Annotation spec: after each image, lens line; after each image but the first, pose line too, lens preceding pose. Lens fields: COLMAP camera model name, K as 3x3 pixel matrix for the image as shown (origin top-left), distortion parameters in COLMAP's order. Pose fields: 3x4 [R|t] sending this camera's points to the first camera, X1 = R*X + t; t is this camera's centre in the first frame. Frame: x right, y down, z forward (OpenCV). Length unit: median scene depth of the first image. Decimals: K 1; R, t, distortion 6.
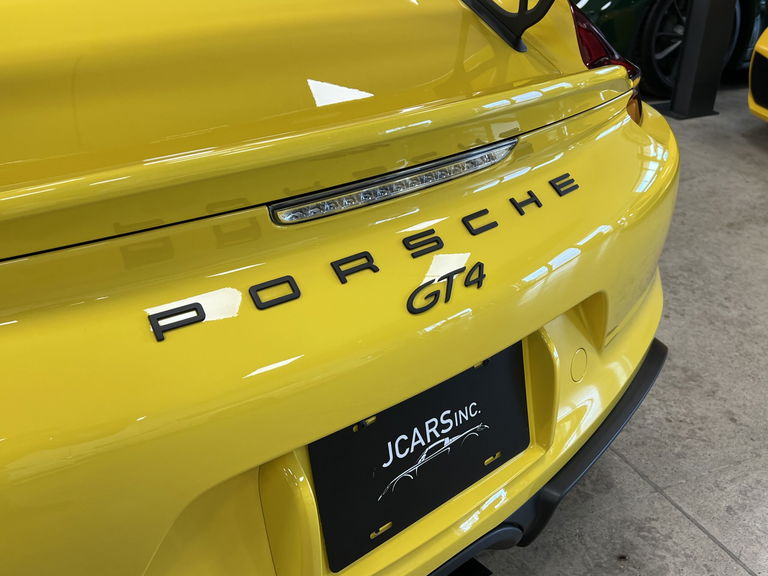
lens RADIAL K [[755.1, 0, 384.0], [0, 755.1, 288.0], [0, 0, 1]] dist [0.146738, -0.364597]
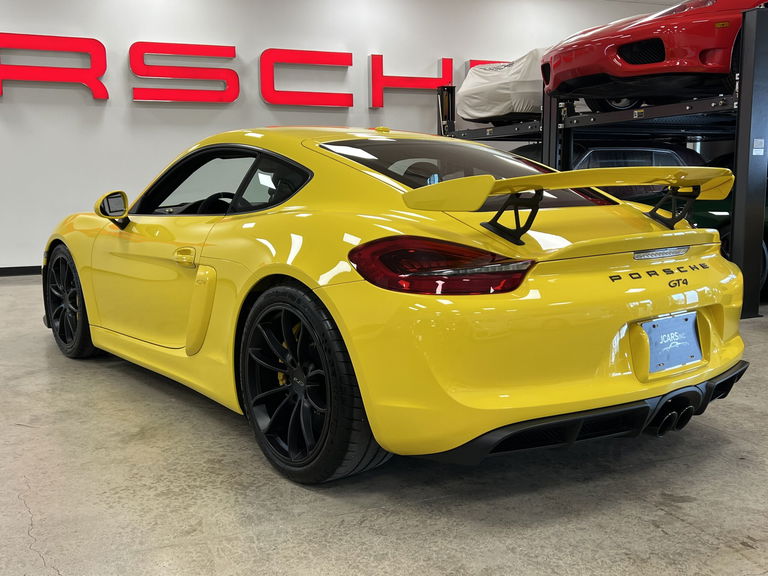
lens RADIAL K [[816.5, 0, 384.0], [0, 816.5, 288.0], [0, 0, 1]] dist [0.064974, -0.102775]
pose [[0.999434, -0.008581, -0.032520, -1.005873], [-0.002887, 0.941451, -0.337137, 1.145708], [0.033509, 0.337041, 0.940894, -2.235901]]
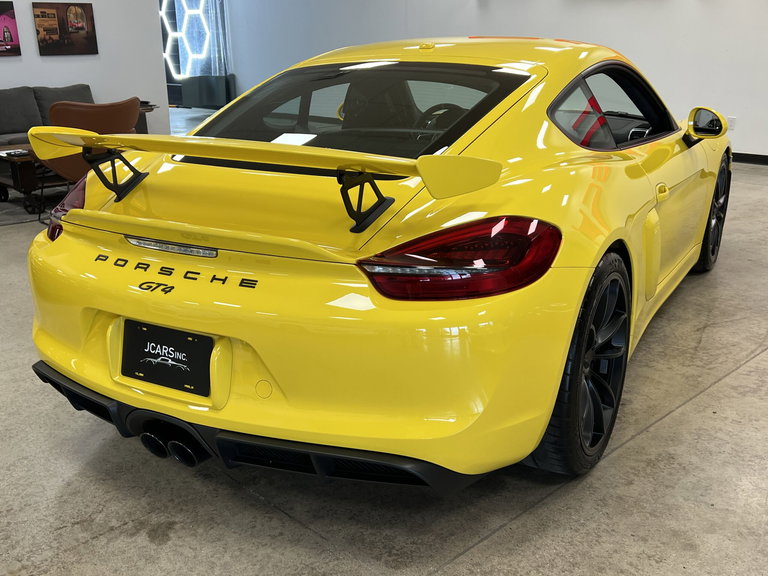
lens RADIAL K [[816.5, 0, 384.0], [0, 816.5, 288.0], [0, 0, 1]] dist [0.064974, -0.102775]
pose [[0.332750, 0.274660, -0.902131, 2.694034], [-0.421803, 0.898961, 0.118113, -0.617742], [0.843422, 0.341219, 0.414981, 0.457585]]
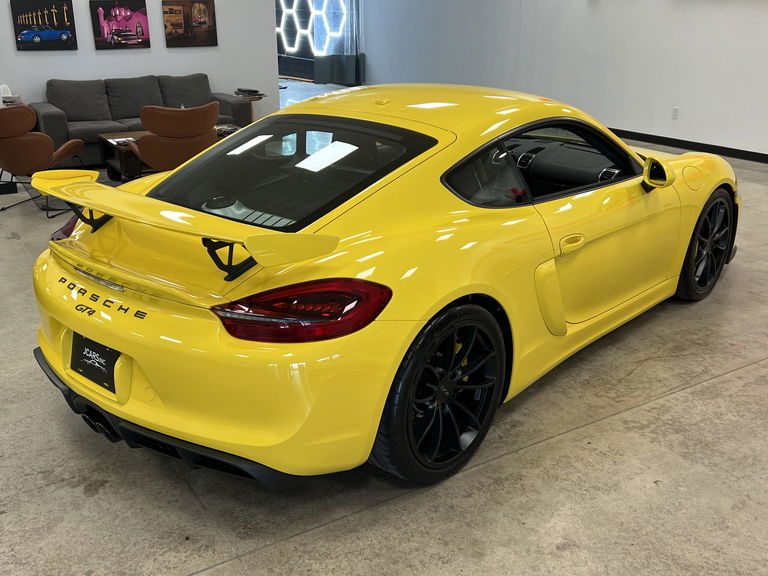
lens RADIAL K [[816.5, 0, 384.0], [0, 816.5, 288.0], [0, 0, 1]] dist [0.064974, -0.102775]
pose [[0.126116, 0.337437, -0.932862, 3.520323], [-0.454633, 0.855463, 0.247976, -1.547562], [0.881705, 0.392836, 0.261298, 1.105634]]
